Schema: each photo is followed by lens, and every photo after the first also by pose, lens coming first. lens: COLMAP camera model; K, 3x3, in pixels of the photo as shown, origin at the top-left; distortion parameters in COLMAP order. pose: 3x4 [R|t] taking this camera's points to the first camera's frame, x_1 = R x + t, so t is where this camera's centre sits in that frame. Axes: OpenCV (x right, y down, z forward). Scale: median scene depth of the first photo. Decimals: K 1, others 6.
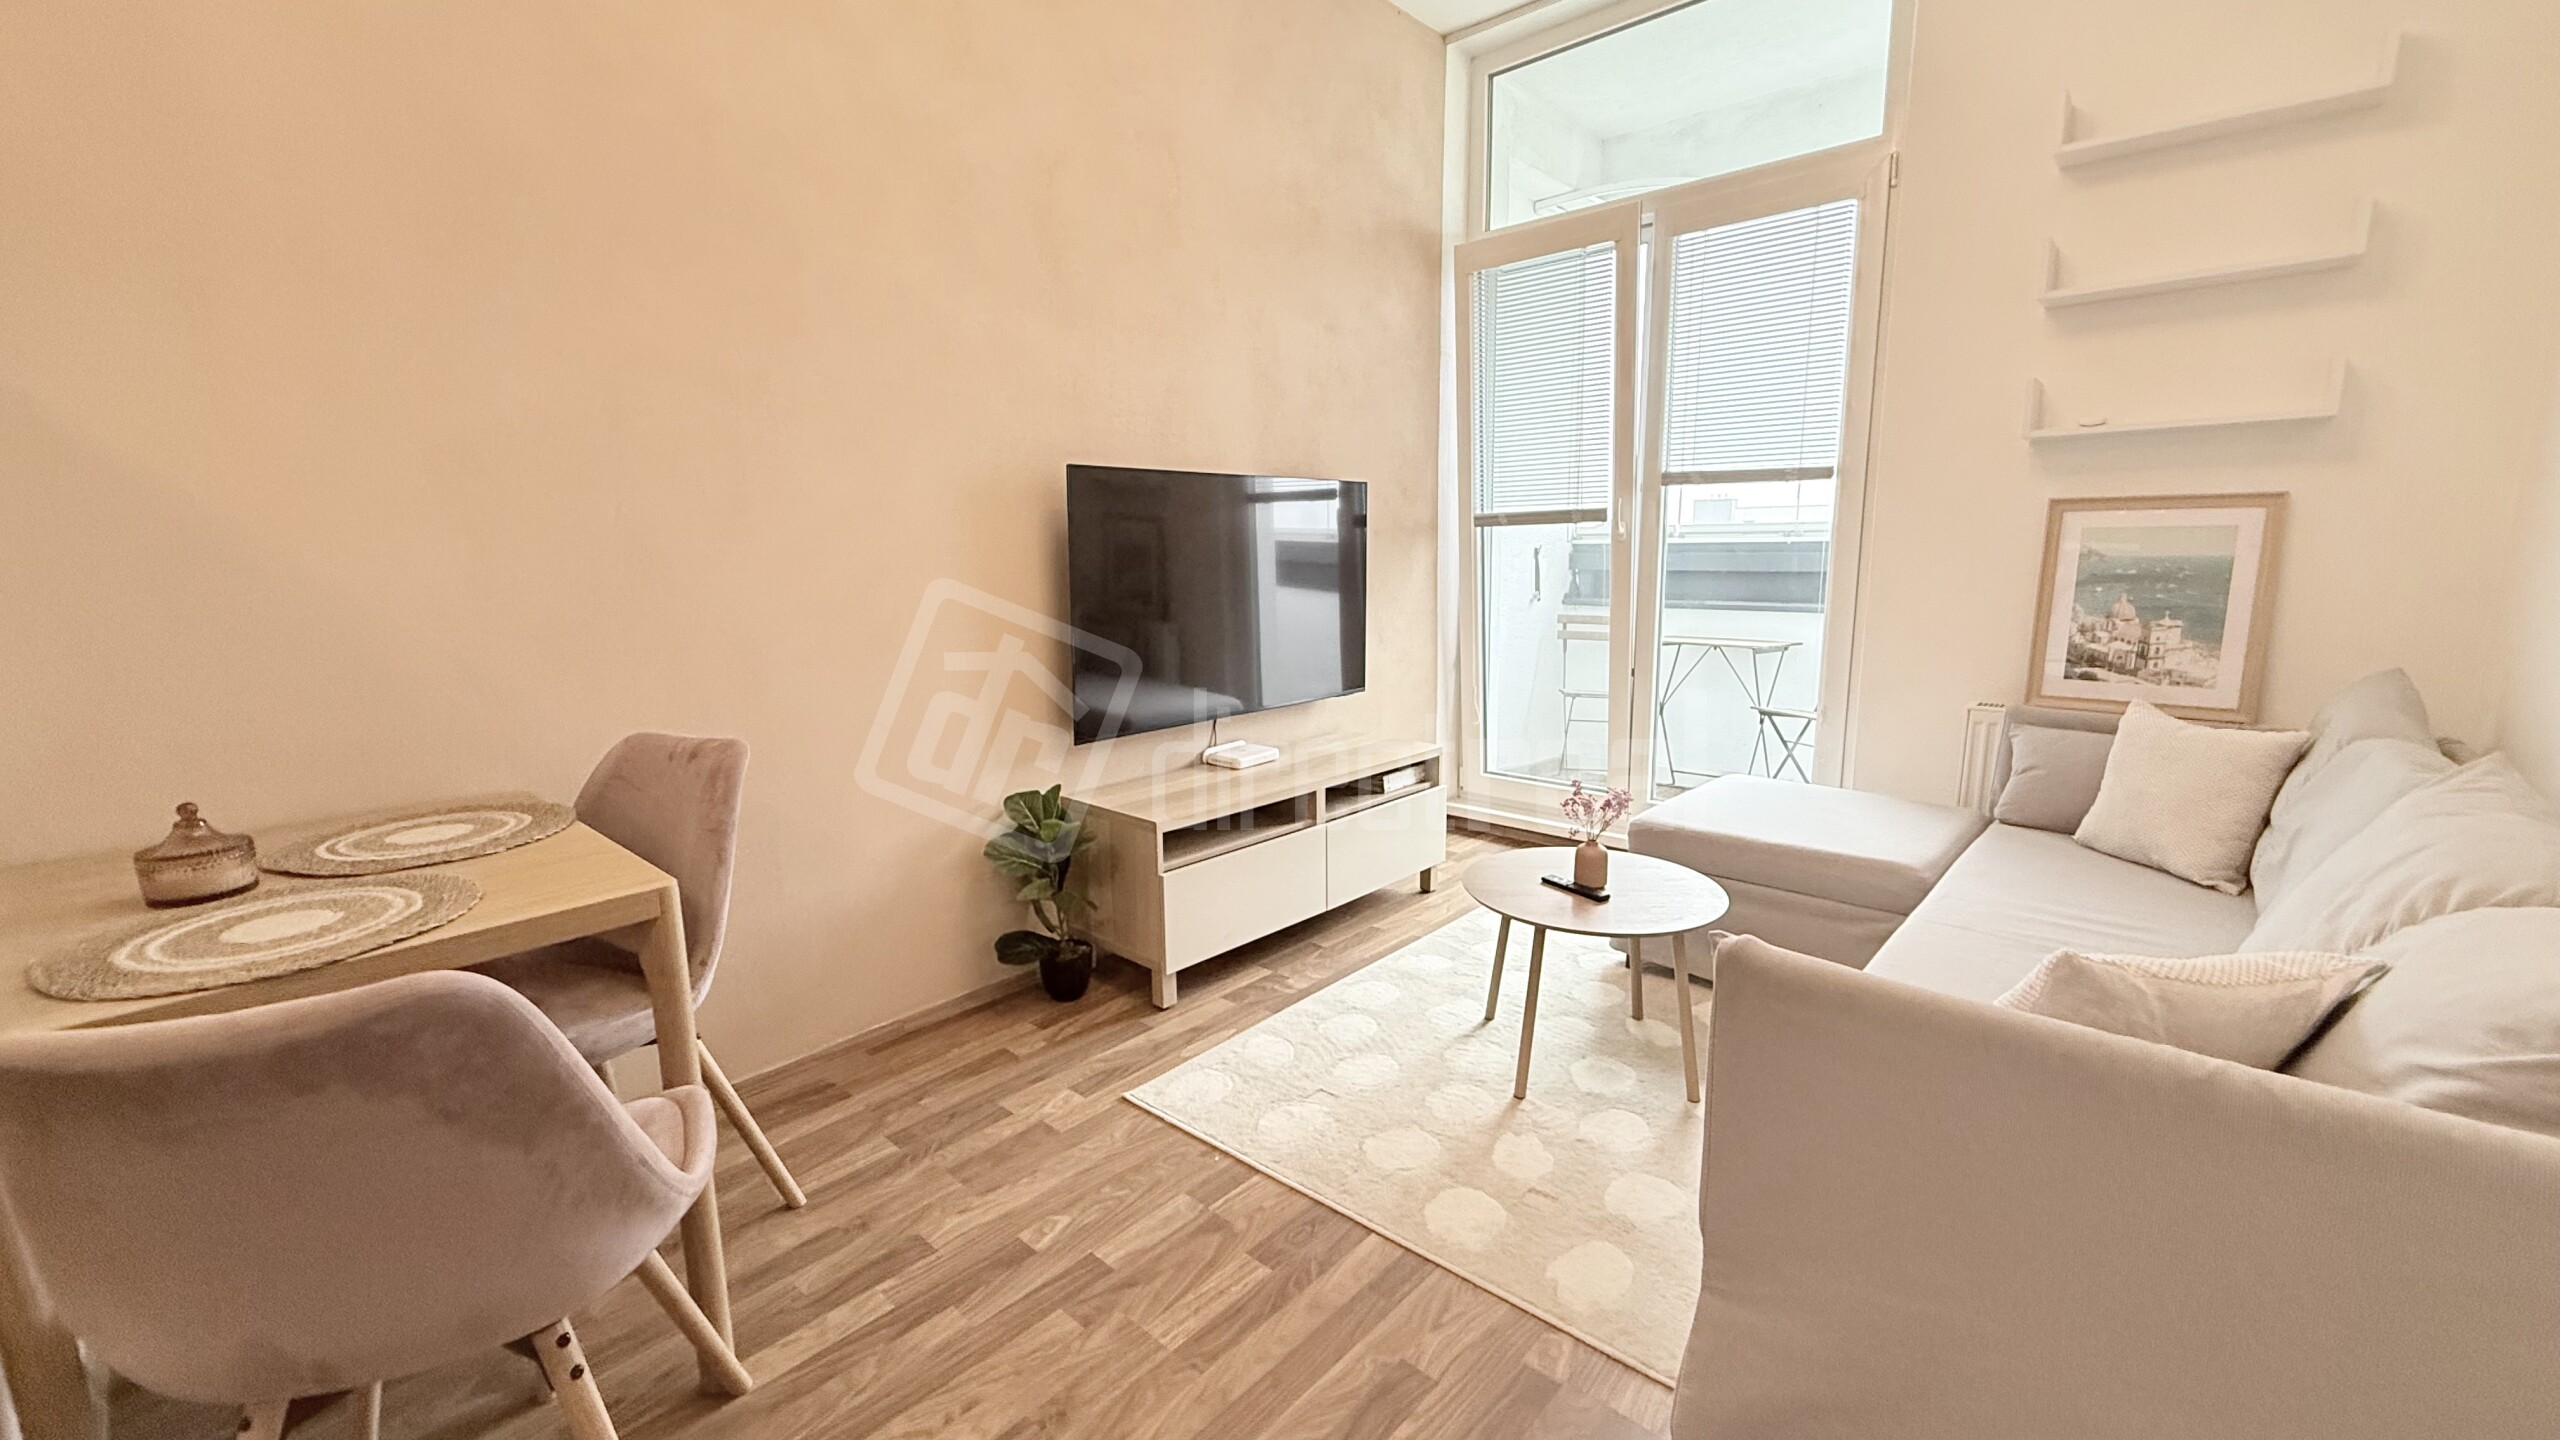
lens RADIAL K [[1017.0, 0, 1270.6], [0, 1017.0, 718.7], [0, 0, 1]] dist [0.001538, -0.001090]
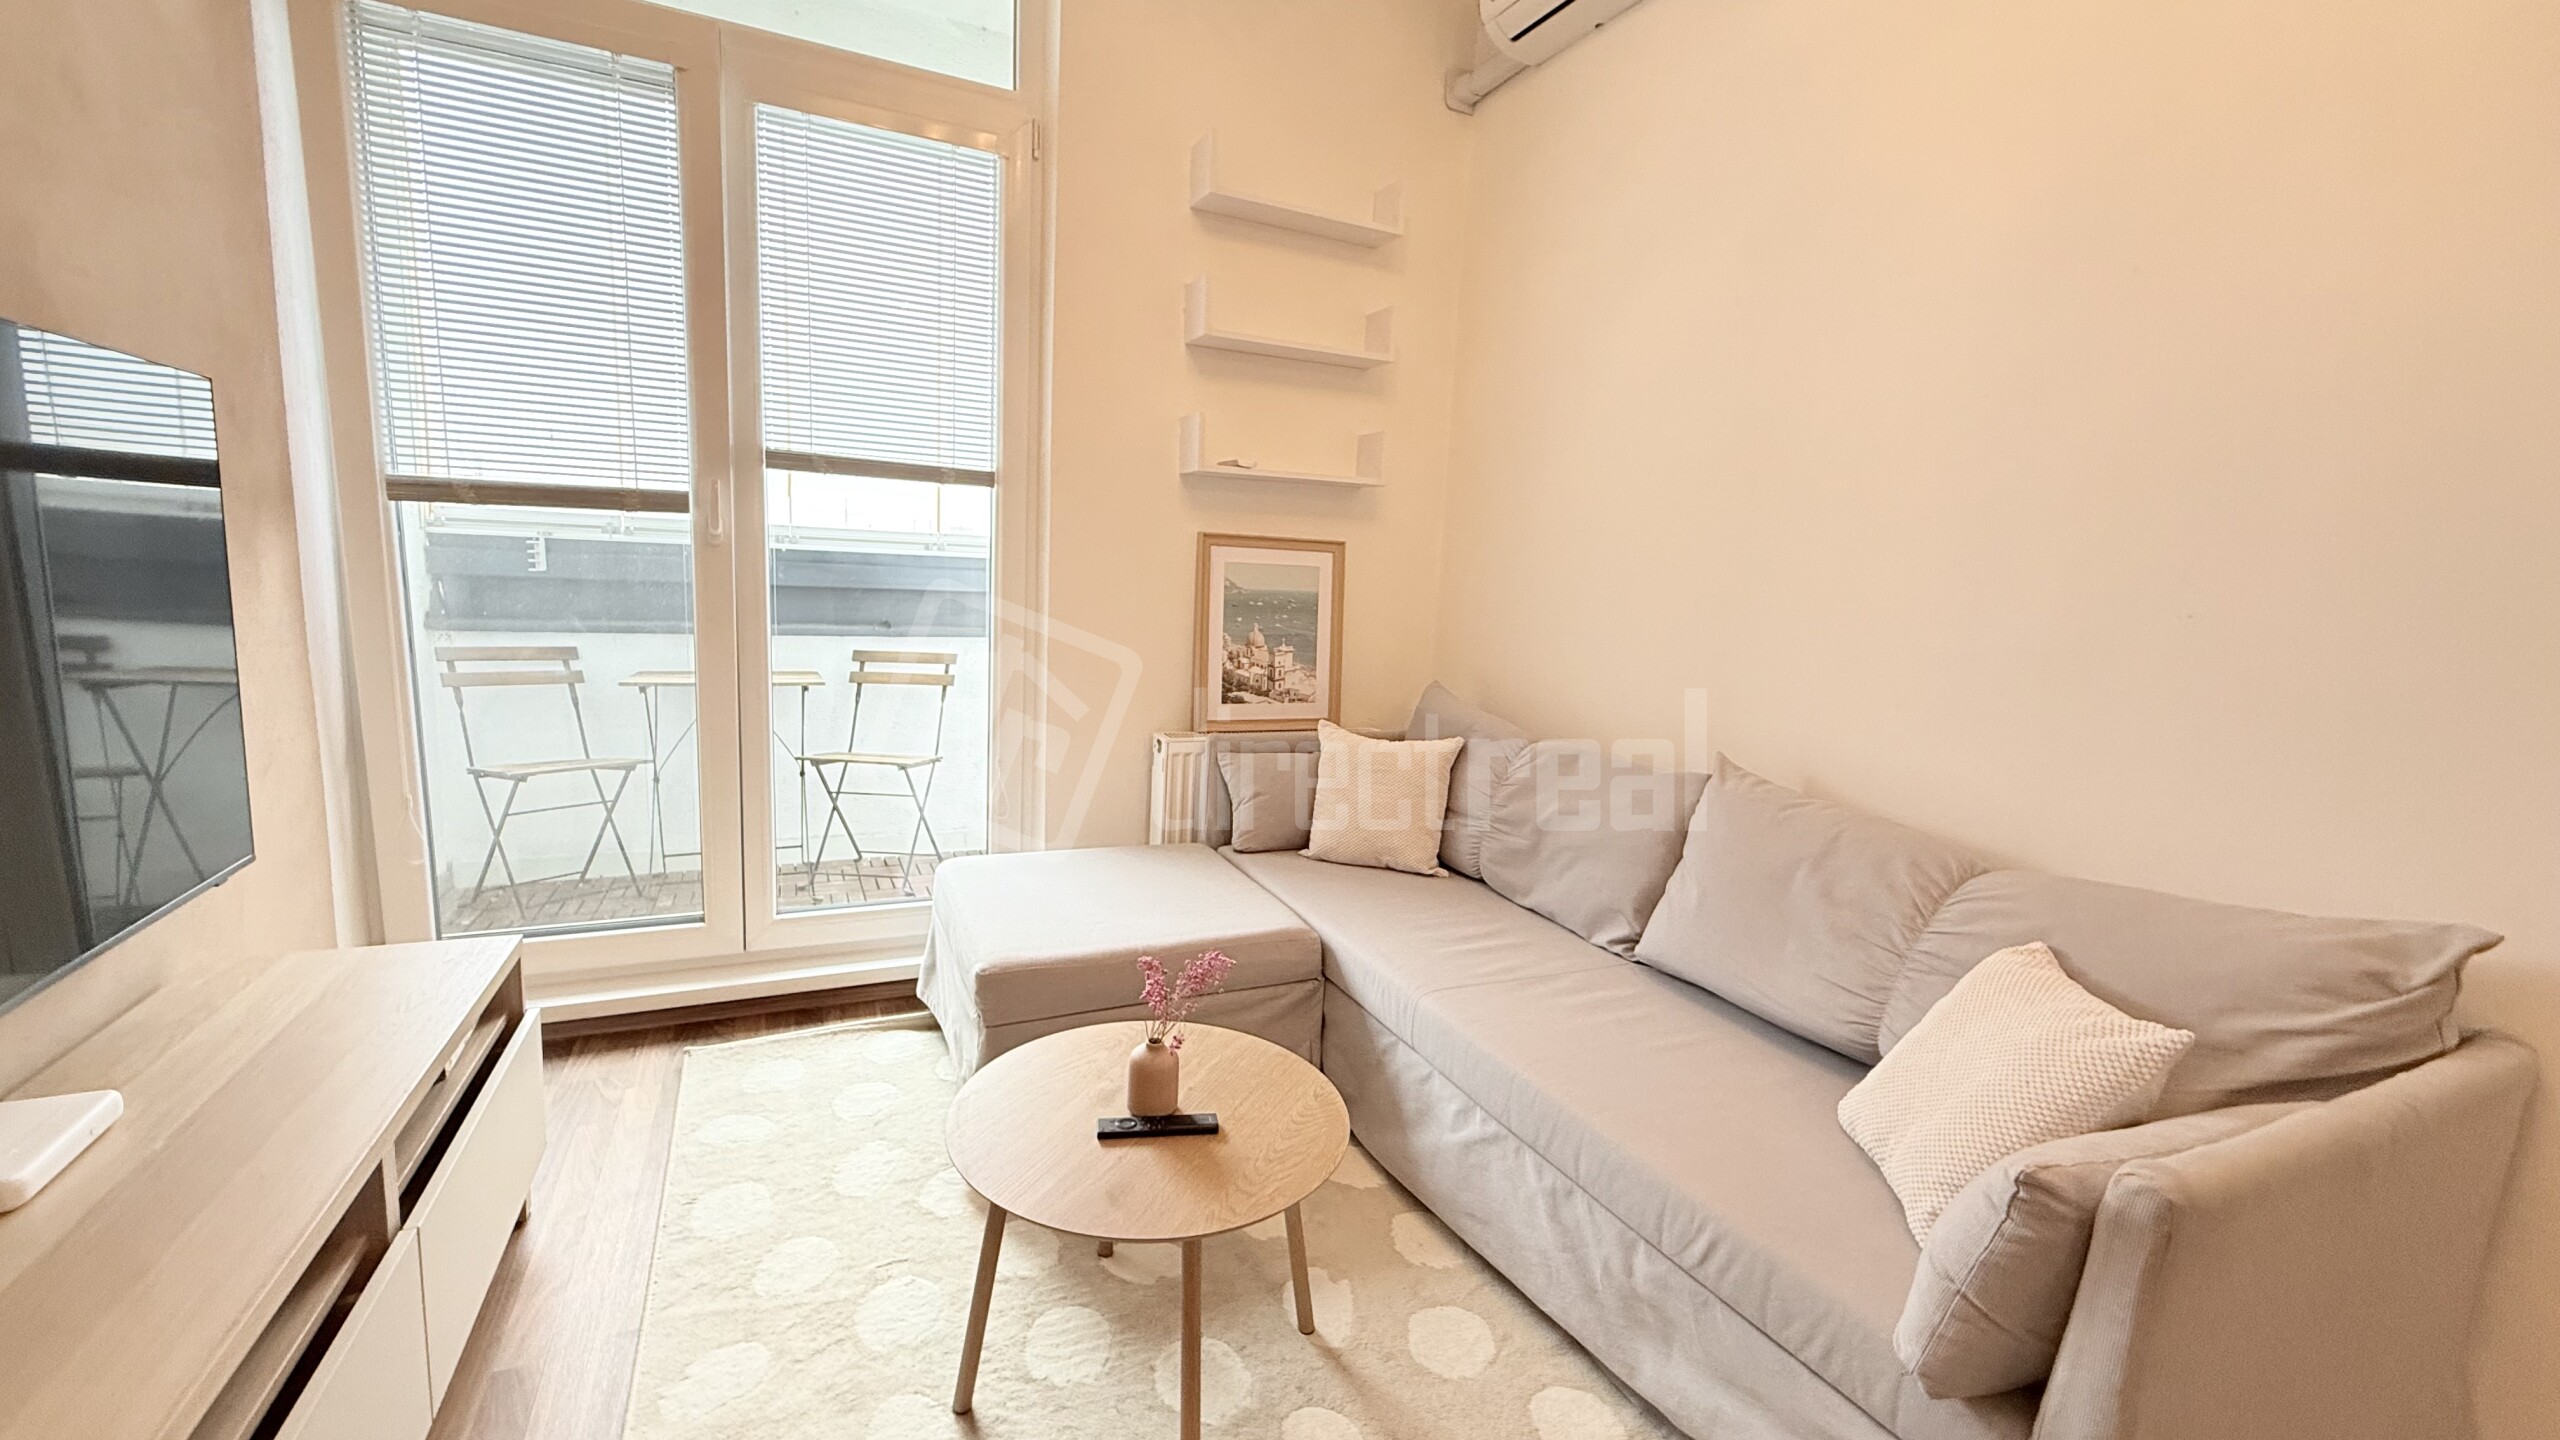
lens RADIAL K [[1017.0, 0, 1271.0], [0, 1017.0, 719.3], [0, 0, 1]] dist [0.001538, -0.001090]
pose [[0.375064, -0.108637, 0.920611, -0.185595], [0.101938, 0.991920, 0.075522, -0.101695], [-0.921377, 0.065520, 0.383107, 0.569923]]
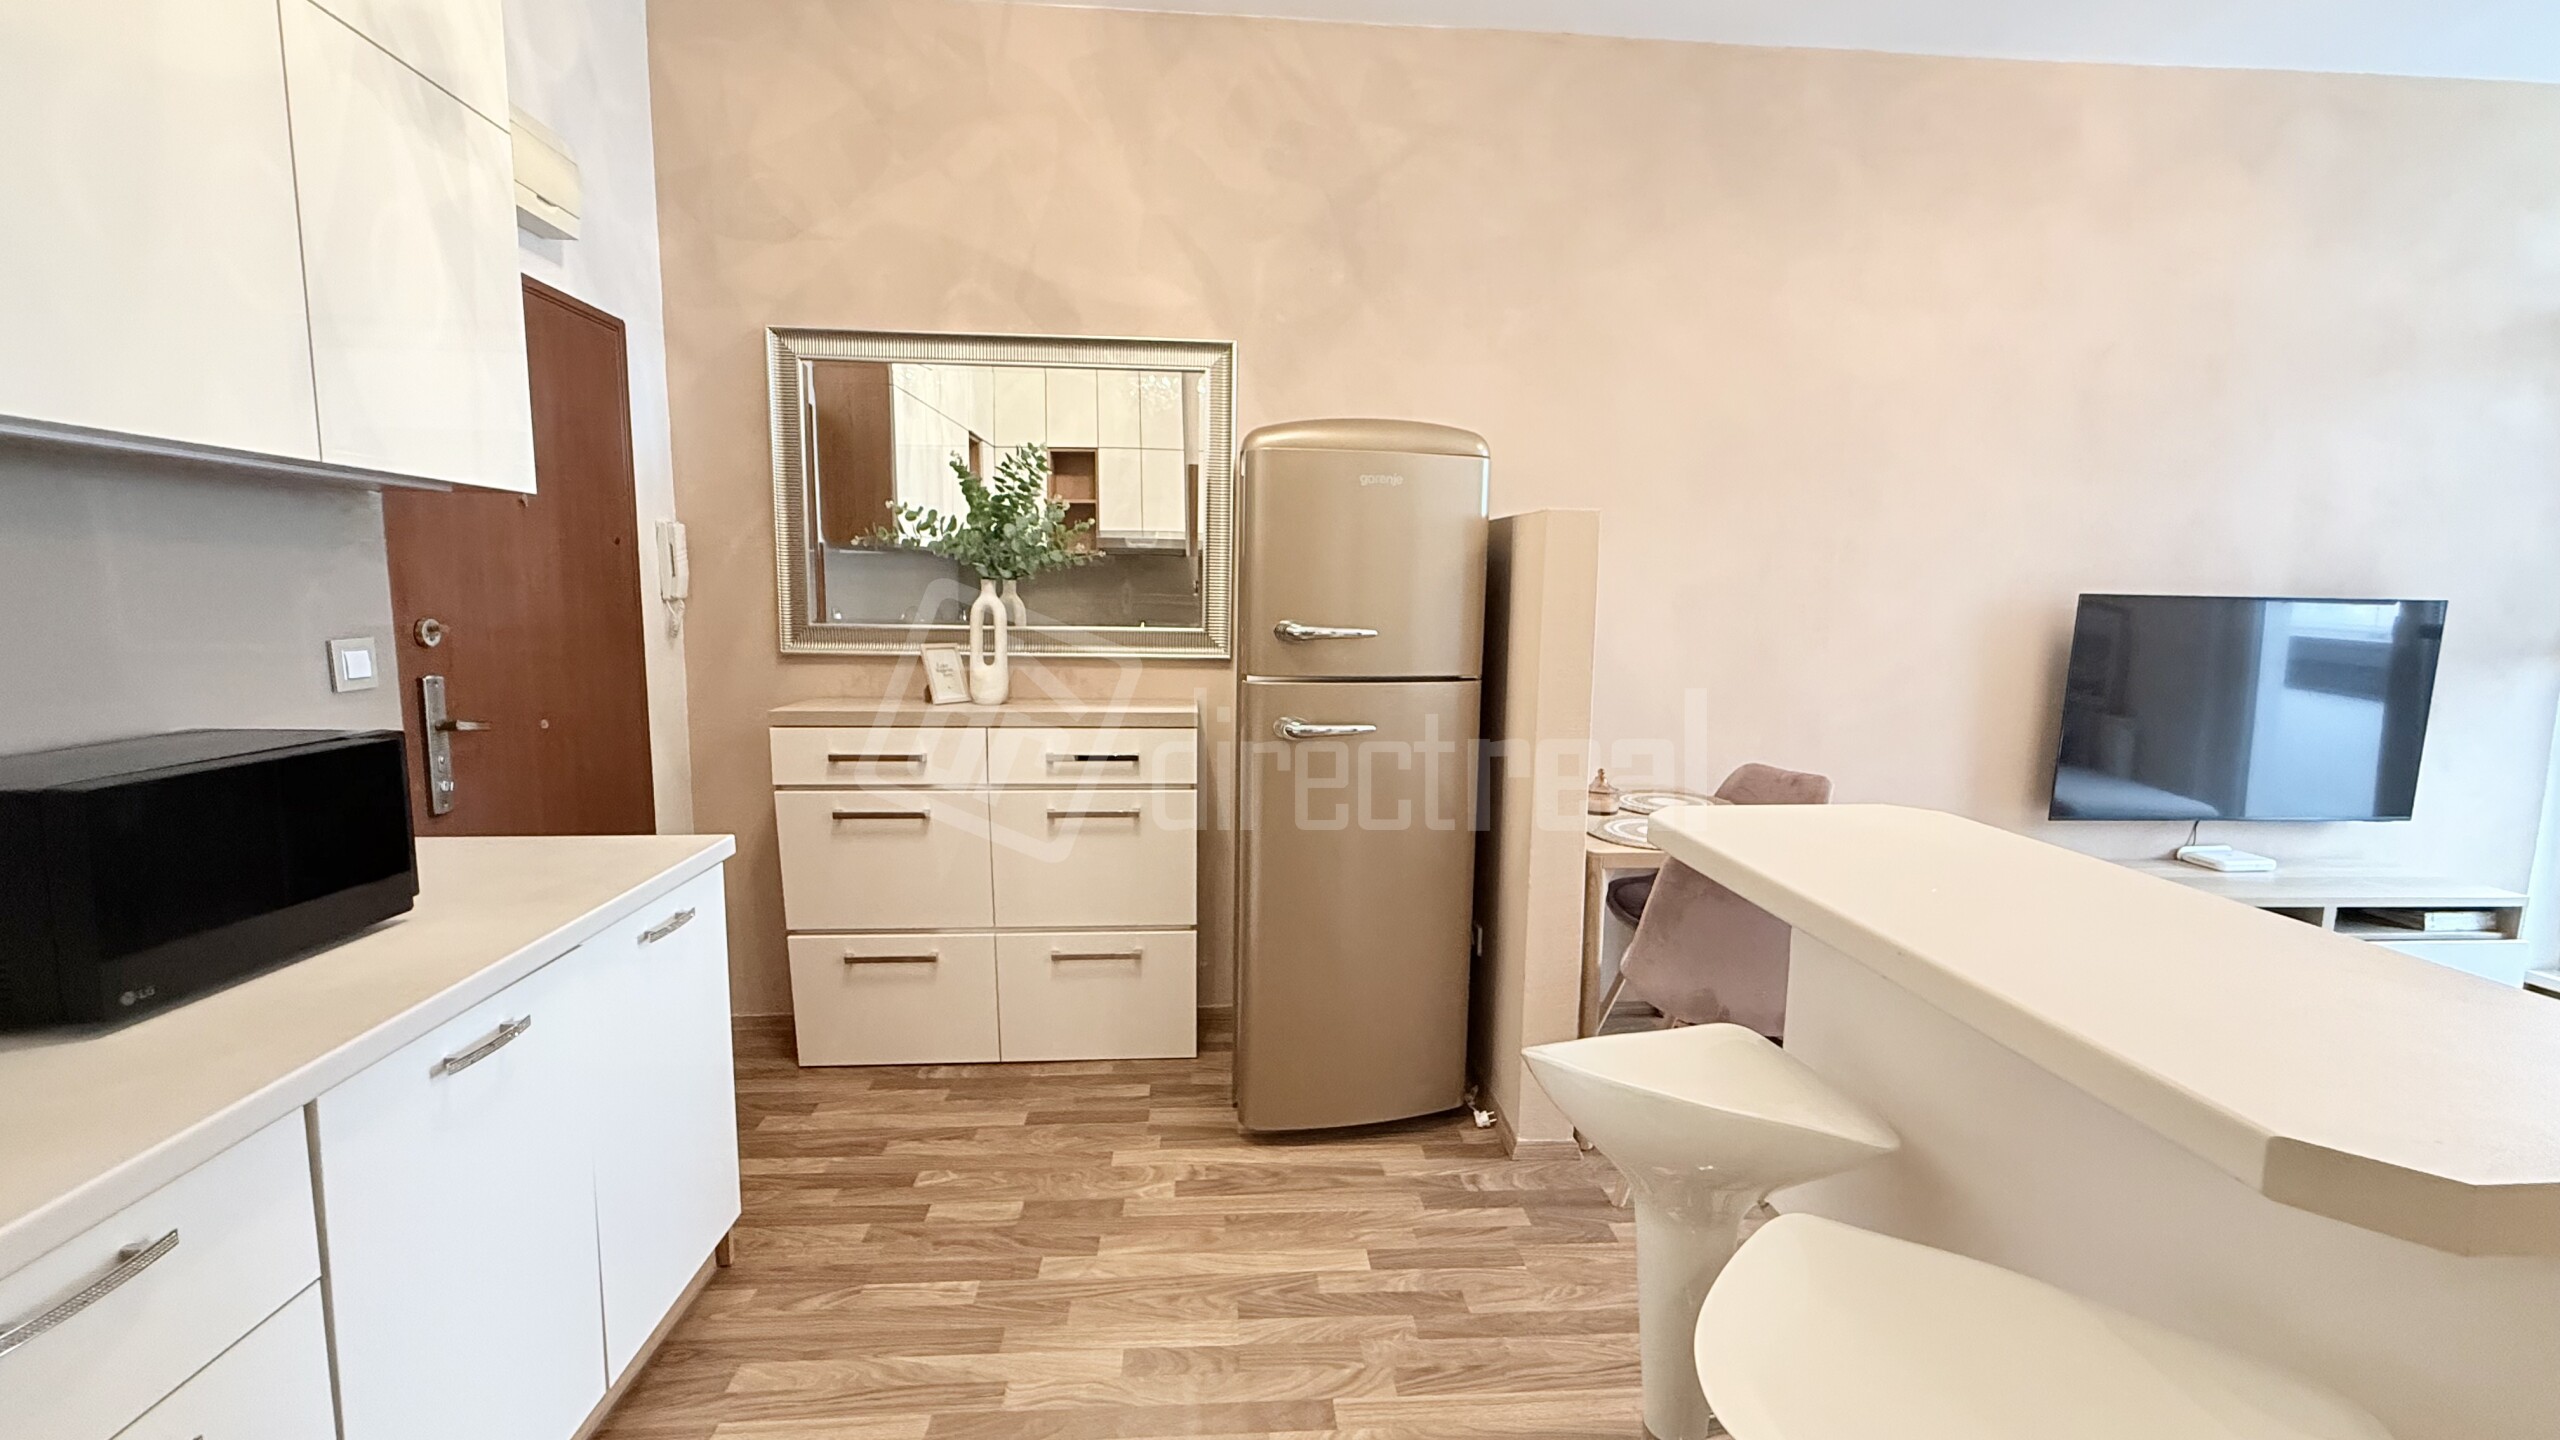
lens RADIAL K [[1017.0, 0, 1272.6], [0, 1017.0, 710.7], [0, 0, 1]] dist [0.001538, -0.001090]
pose [[0.722159, 0.108300, -0.683197, -0.046196], [-0.142307, 0.989801, 0.006480, 0.021351], [0.676931, 0.092544, 0.730205, -0.528885]]
